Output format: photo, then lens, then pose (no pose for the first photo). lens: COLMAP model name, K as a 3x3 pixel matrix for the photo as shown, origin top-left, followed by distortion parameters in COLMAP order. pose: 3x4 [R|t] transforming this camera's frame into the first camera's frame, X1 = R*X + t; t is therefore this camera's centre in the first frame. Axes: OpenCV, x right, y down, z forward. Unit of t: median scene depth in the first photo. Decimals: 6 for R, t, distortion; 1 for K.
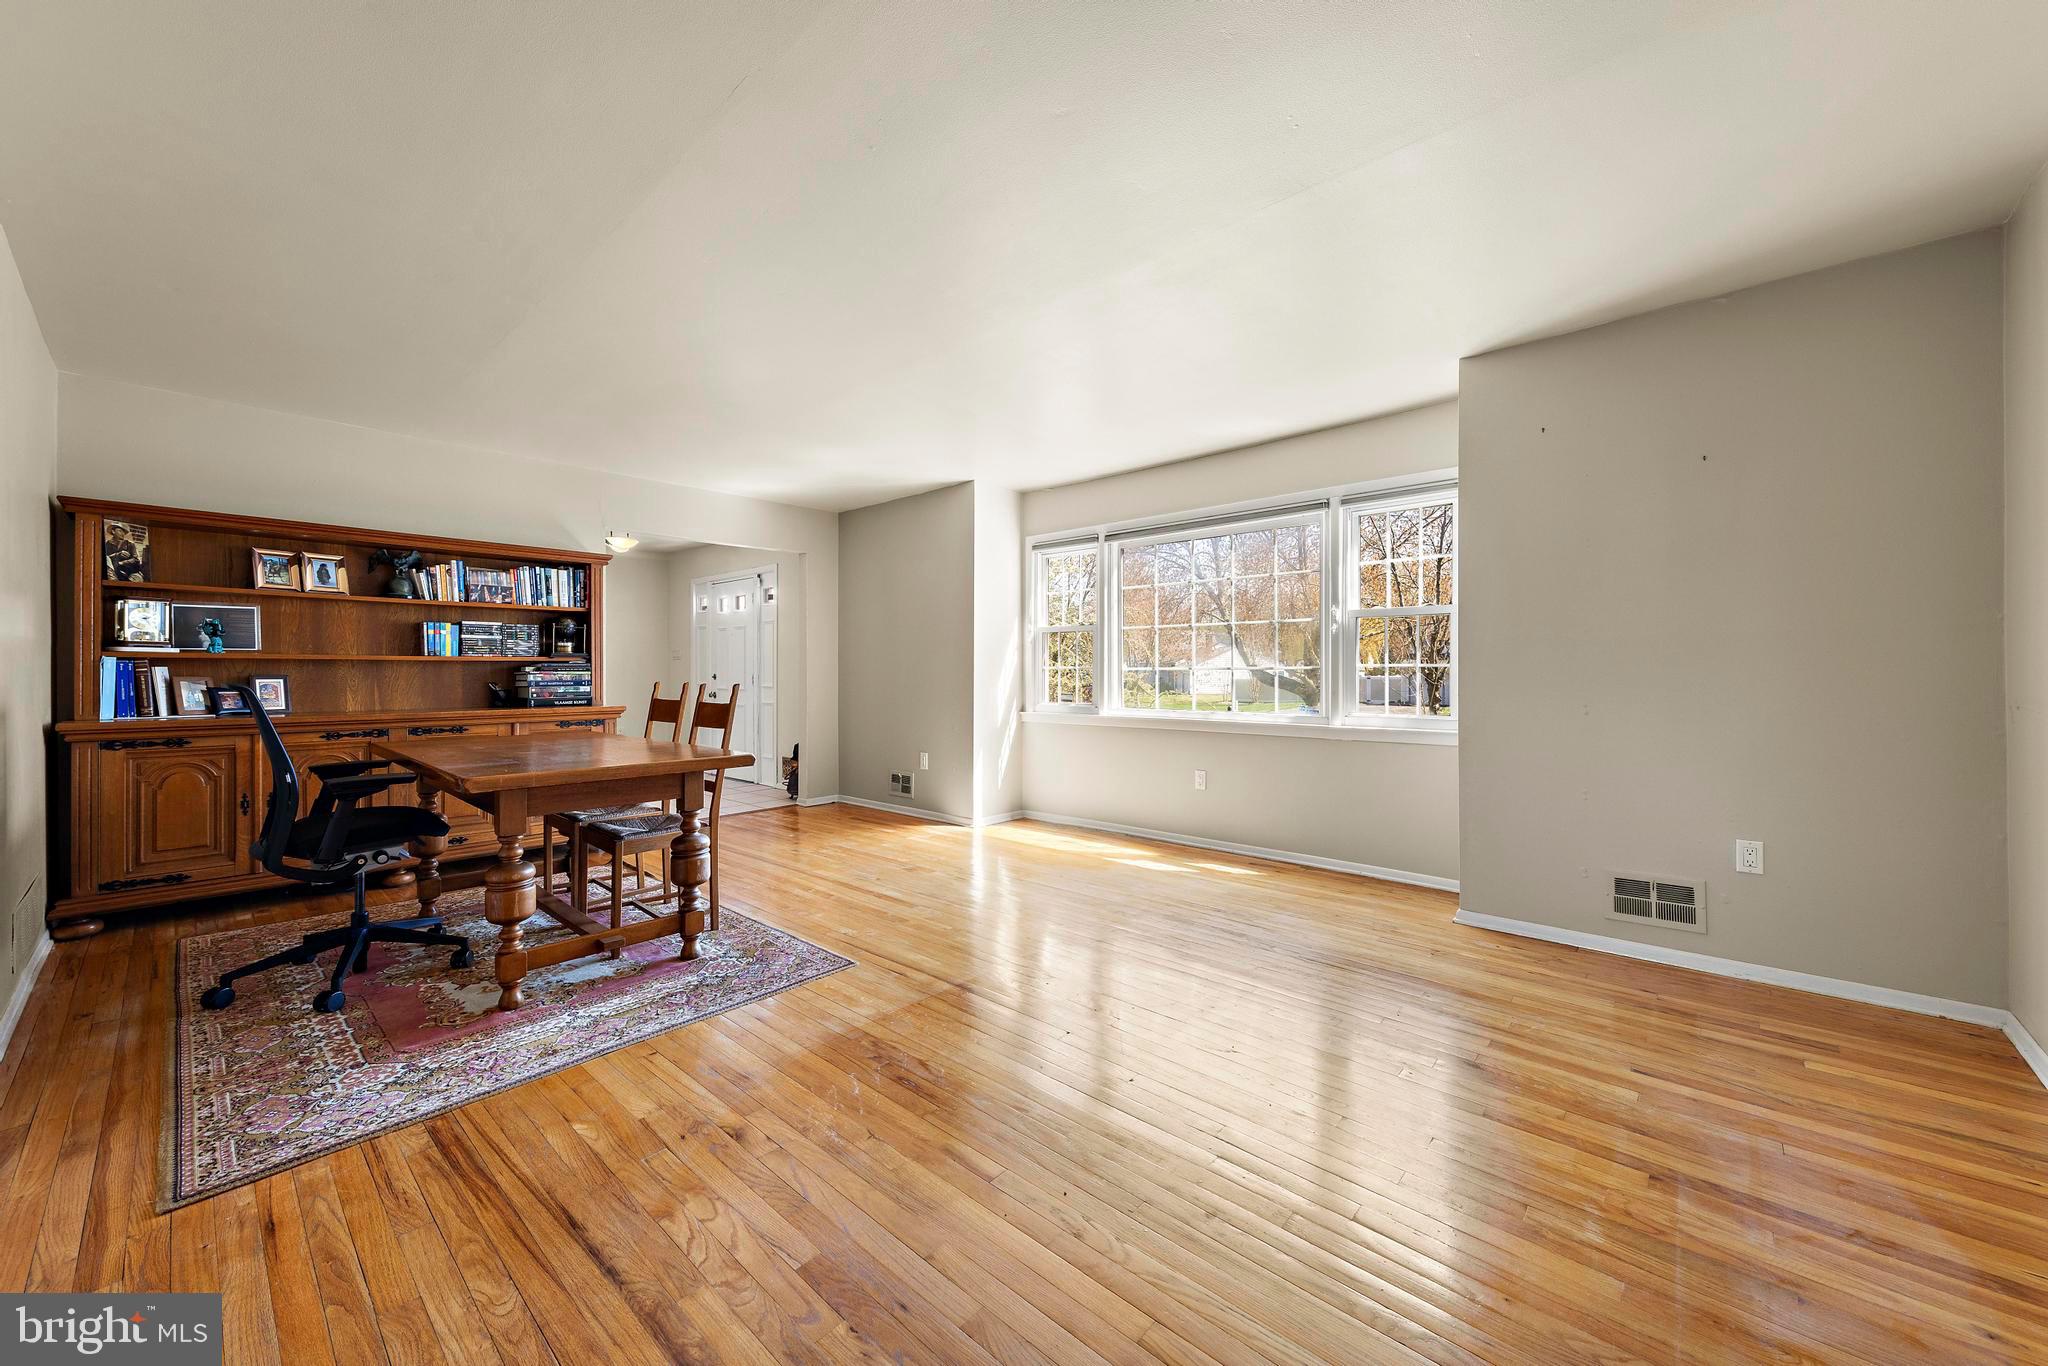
lens RADIAL K [[753.7, 0, 1031.8], [0, 753.7, 671.9], [0, 0, 1]] dist [0.000473, 0.000182]
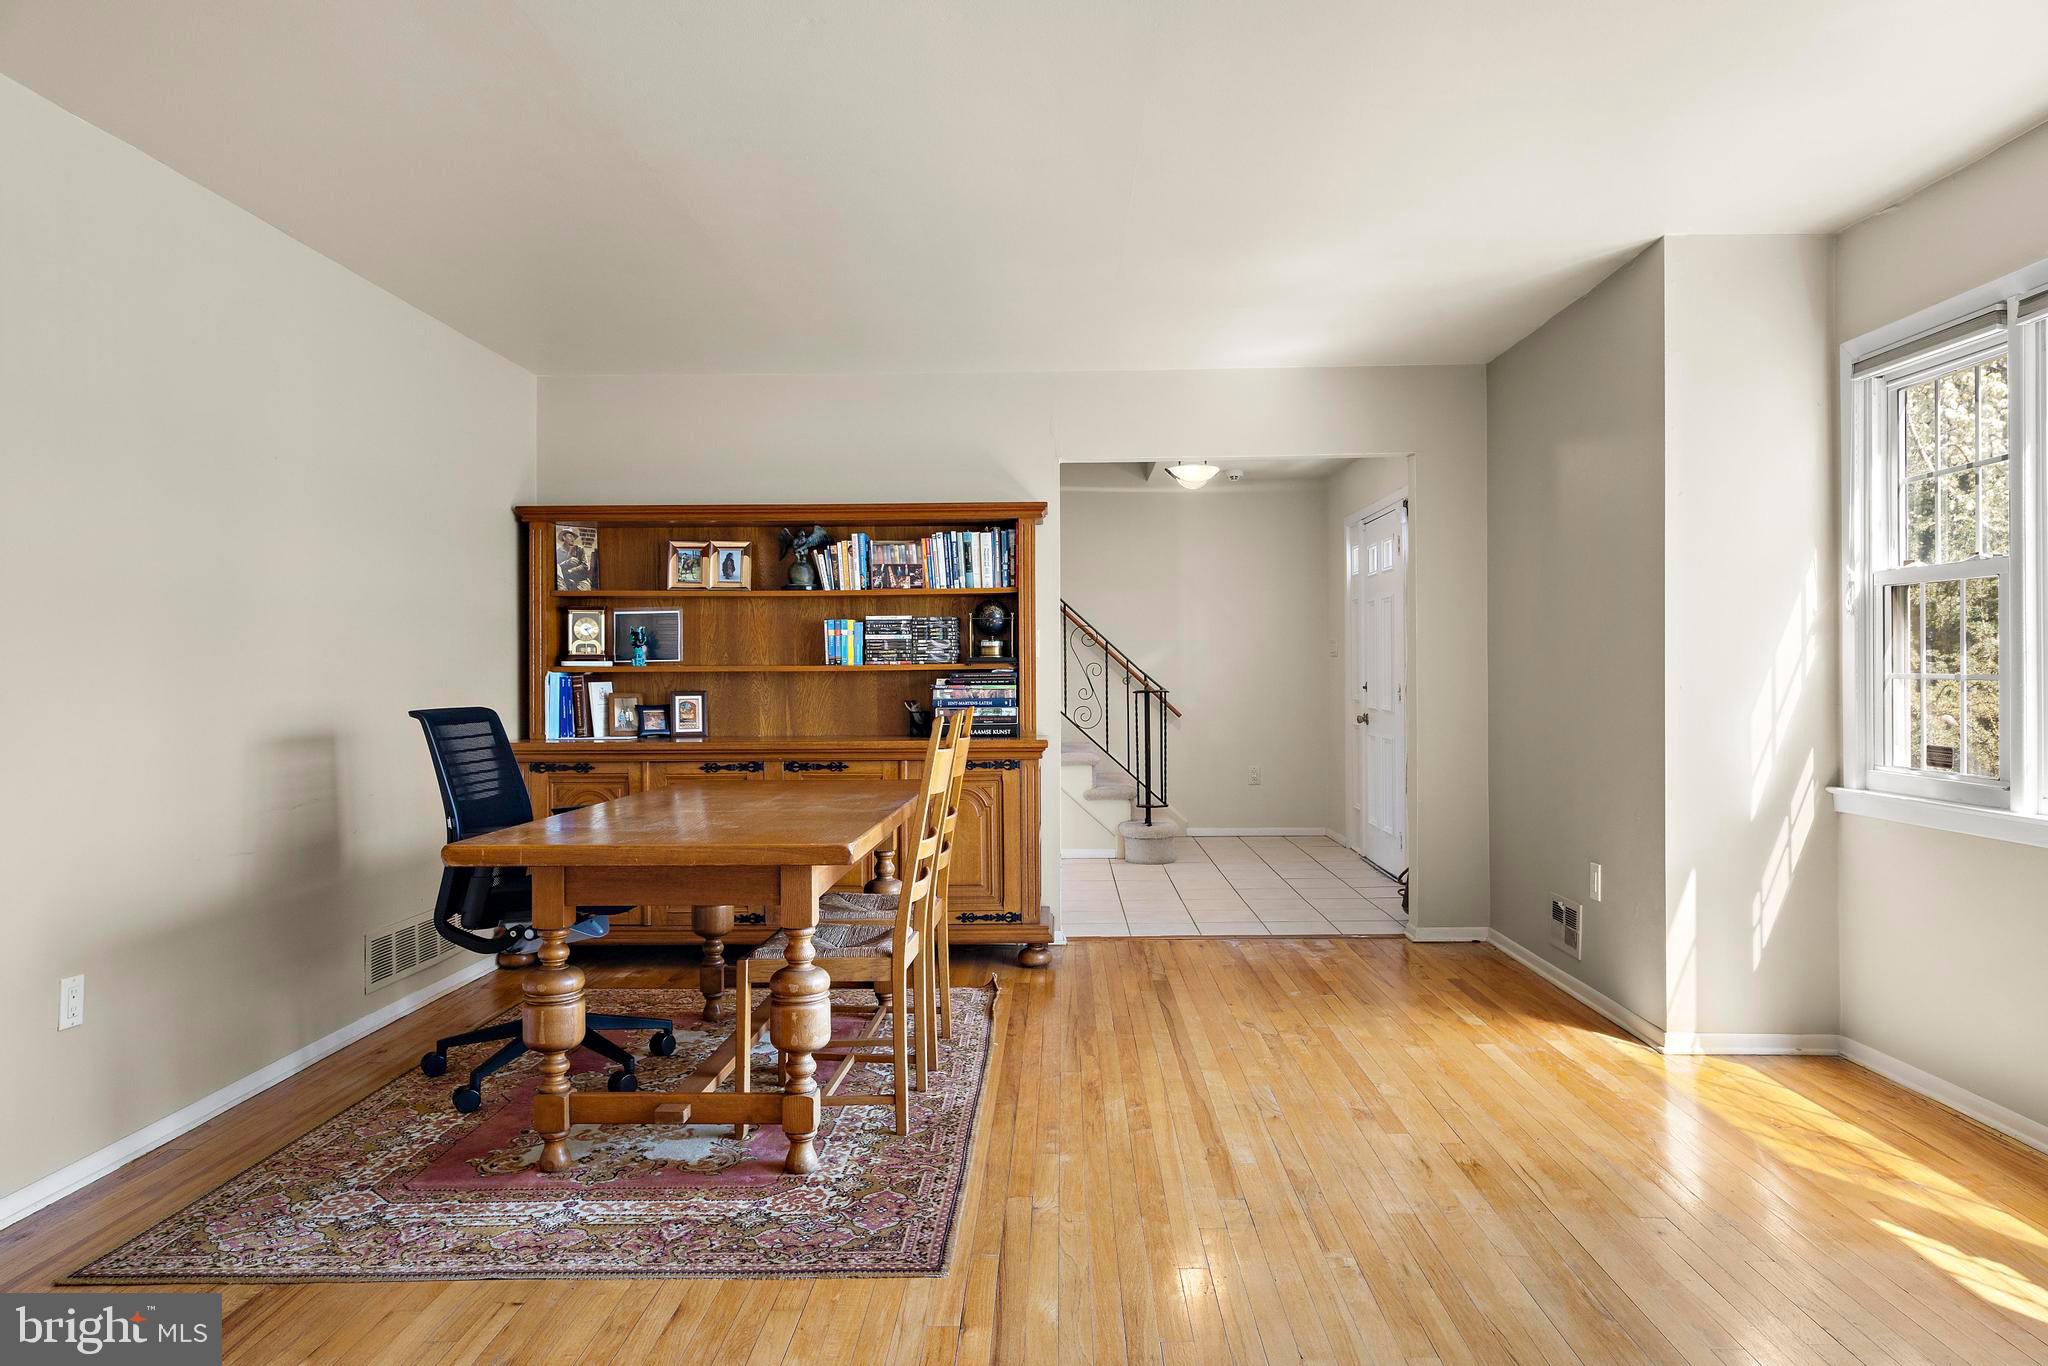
lens RADIAL K [[1317.2, 0, 1037.2], [0, 1317.2, 671.1], [0, 0, 1]] dist [0.003948, 0.000316]
pose [[0.650074, -0.003506, -0.759863, 0.385581], [0.006461, 0.999979, 0.000914, -0.018030], [0.759844, -0.005504, 0.650082, 0.368504]]
